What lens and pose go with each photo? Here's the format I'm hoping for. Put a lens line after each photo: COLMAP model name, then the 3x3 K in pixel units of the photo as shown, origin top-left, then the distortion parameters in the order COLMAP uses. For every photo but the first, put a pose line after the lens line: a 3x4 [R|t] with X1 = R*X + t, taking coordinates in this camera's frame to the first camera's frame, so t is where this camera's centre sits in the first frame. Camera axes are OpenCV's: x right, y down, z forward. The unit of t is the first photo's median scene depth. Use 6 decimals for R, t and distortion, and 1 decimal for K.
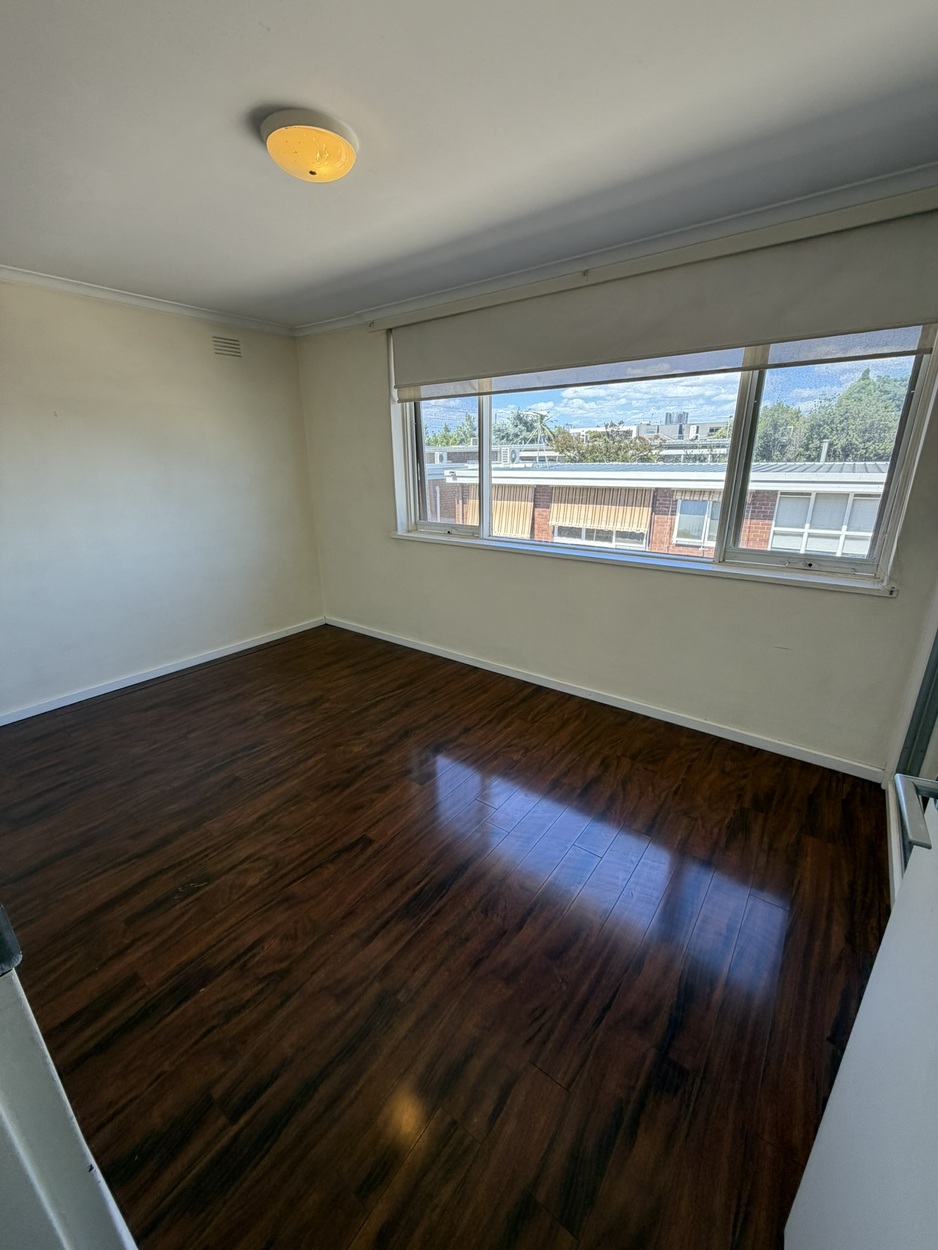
lens RADIAL K [[498.0, 0, 465.0], [0, 498.0, 624.4], [0, 0, 1]] dist [-0.003230, -0.000365]
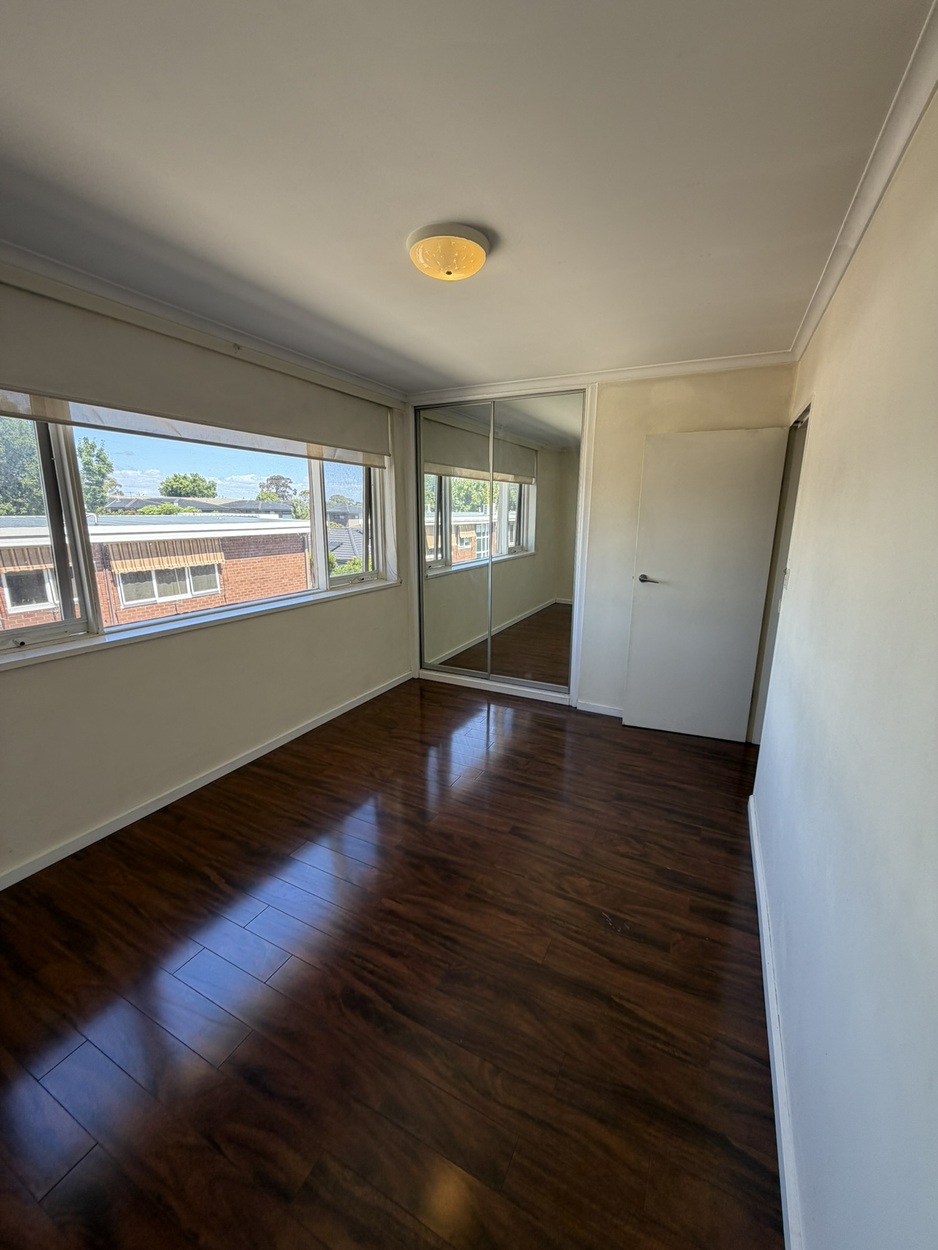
lens RADIAL K [[498.0, 0, 471.3], [0, 498.0, 624.9], [0, 0, 1]] dist [-0.003230, -0.000365]
pose [[-0.183495, -0.211610, 0.959974, -1.208305], [0.303227, 0.916750, 0.260043, -0.358105], [-0.935084, 0.338807, -0.104053, 1.039026]]
